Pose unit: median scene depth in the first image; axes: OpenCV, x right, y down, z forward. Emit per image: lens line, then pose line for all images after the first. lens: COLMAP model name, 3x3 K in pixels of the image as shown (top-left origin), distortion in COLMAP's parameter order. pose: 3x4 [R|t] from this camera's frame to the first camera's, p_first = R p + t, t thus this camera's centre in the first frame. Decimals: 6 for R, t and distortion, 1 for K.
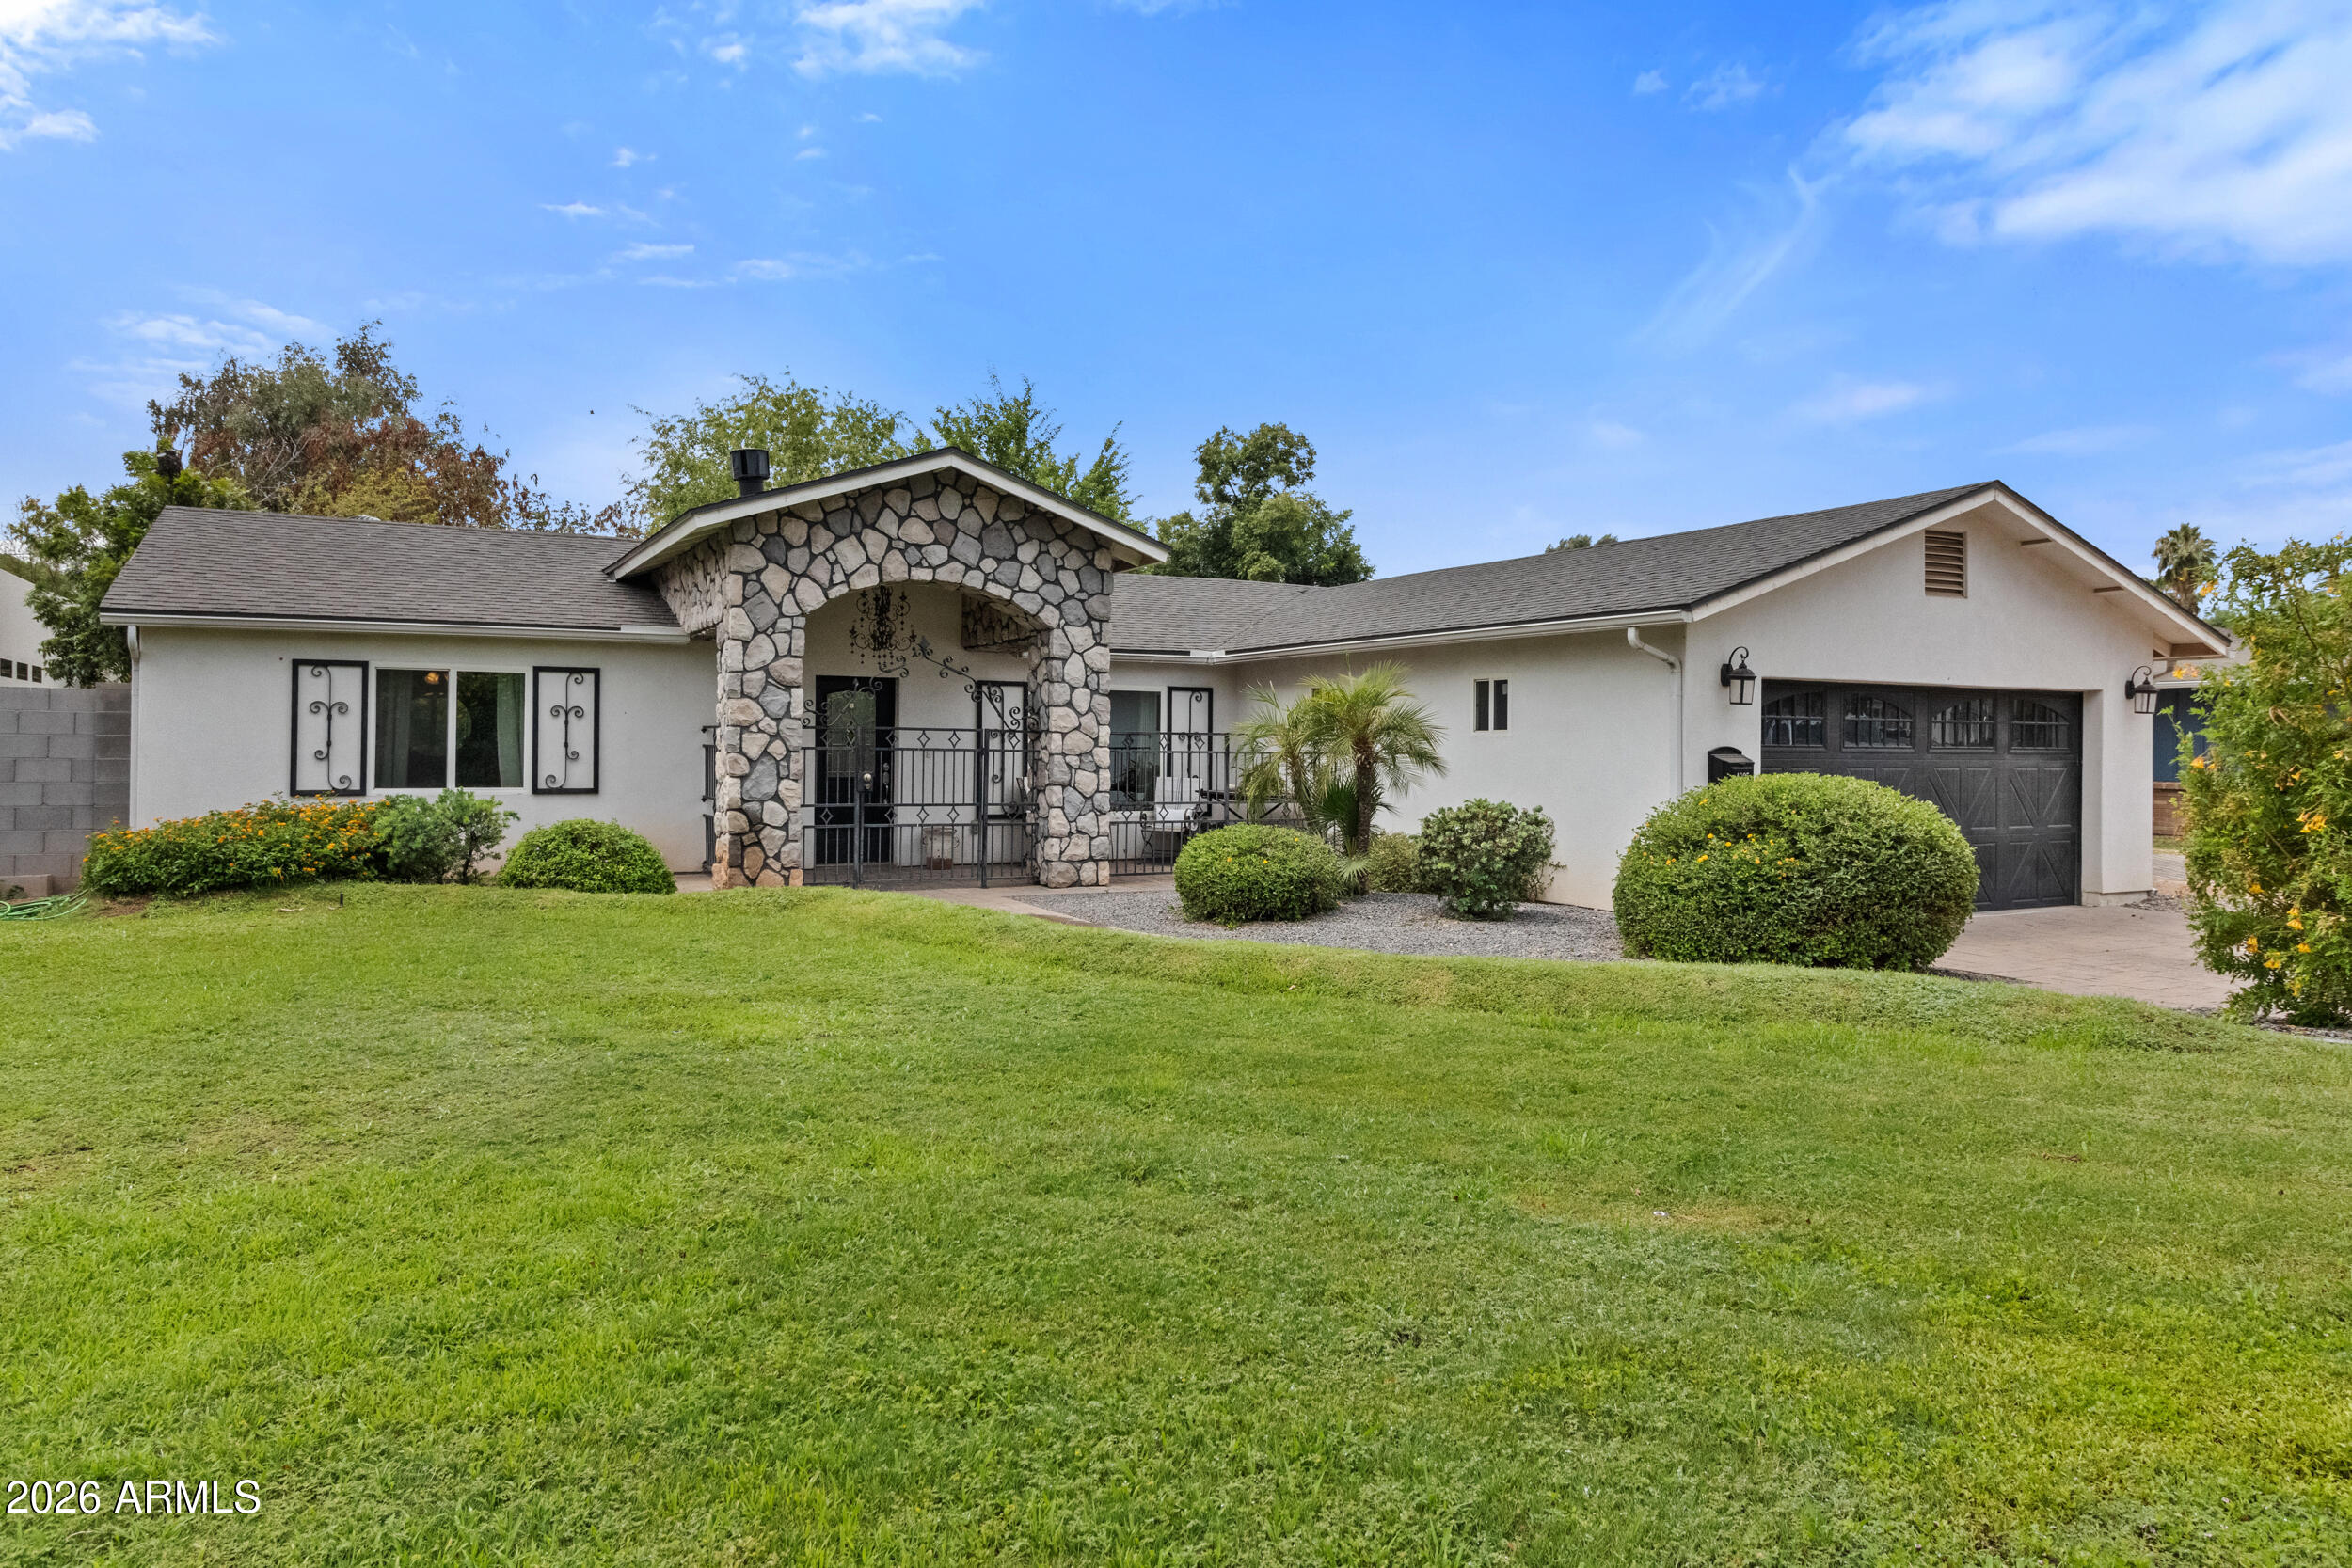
lens RADIAL K [[1426.7, 0, 1175.2], [0, 1426.7, 777.4], [0, 0, 1]] dist [-0.006984, 0.001849]
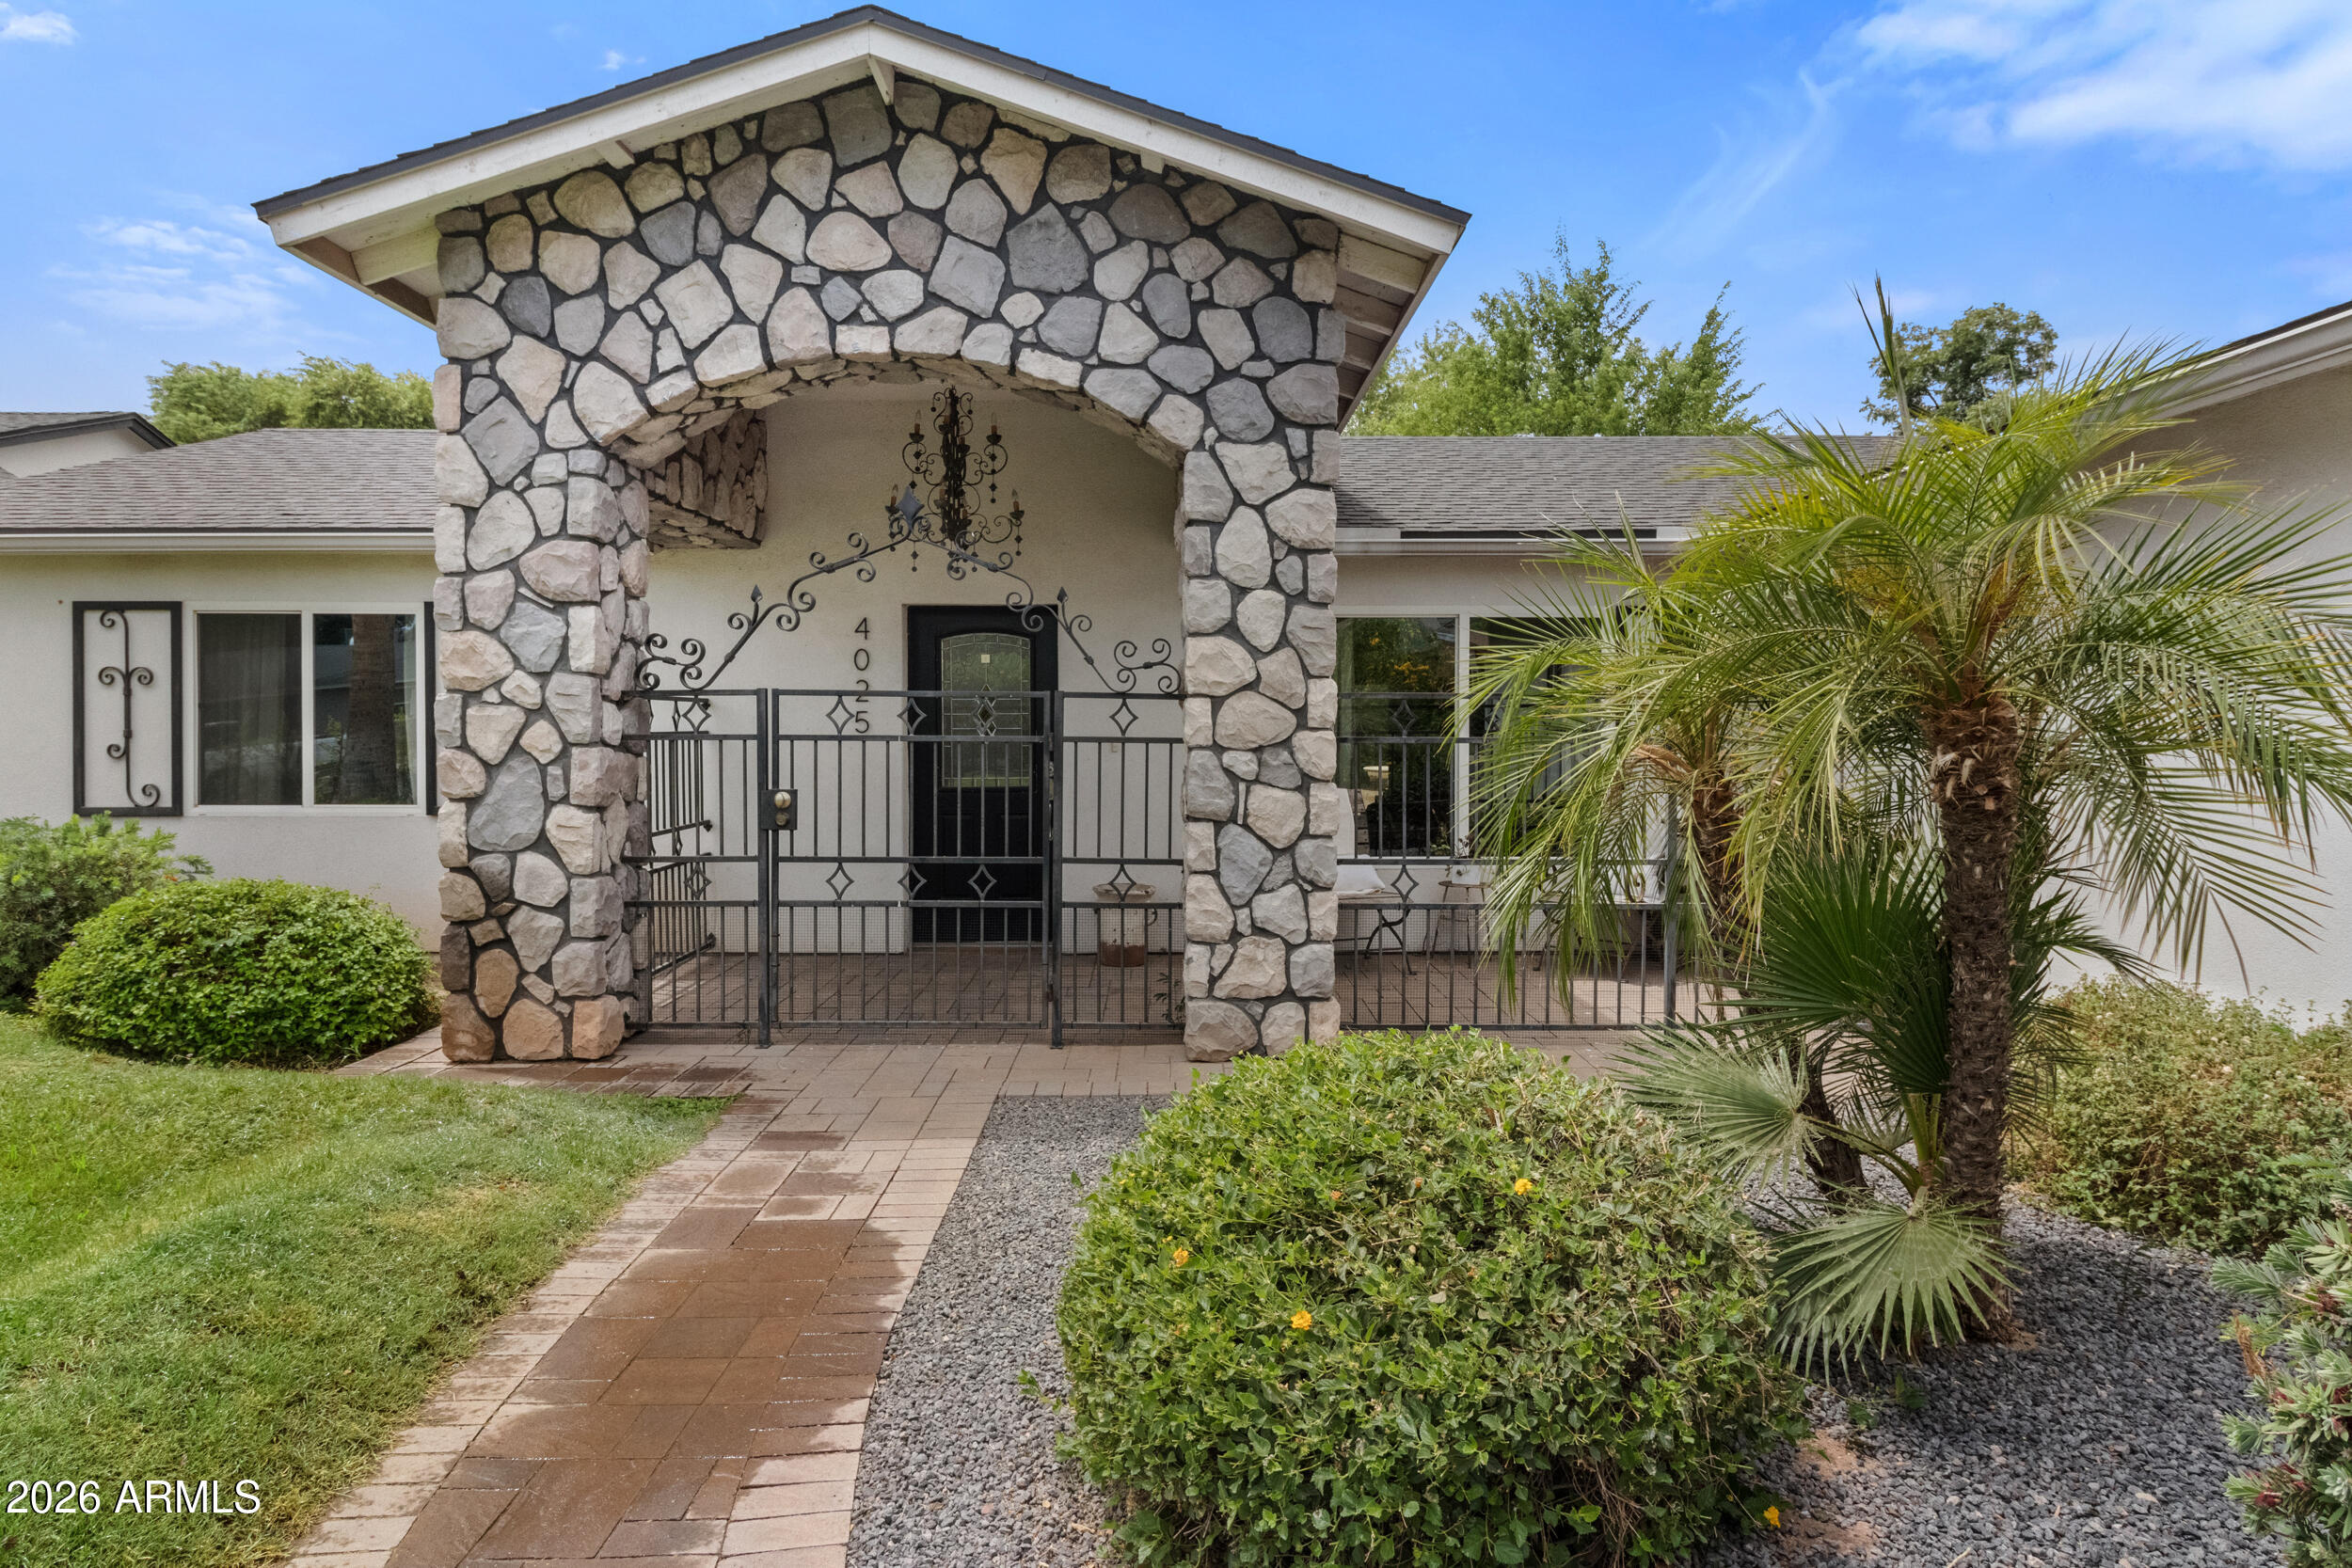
lens RADIAL K [[1426.7, 0, 1176.4], [0, 1426.7, 773.2], [0, 0, 1]] dist [-0.006984, 0.001849]
pose [[0.894965, 0.006454, -0.446089, 0.104119], [-0.002802, 0.999957, 0.008847, -0.012954], [0.446127, -0.006668, 0.894945, 0.639979]]
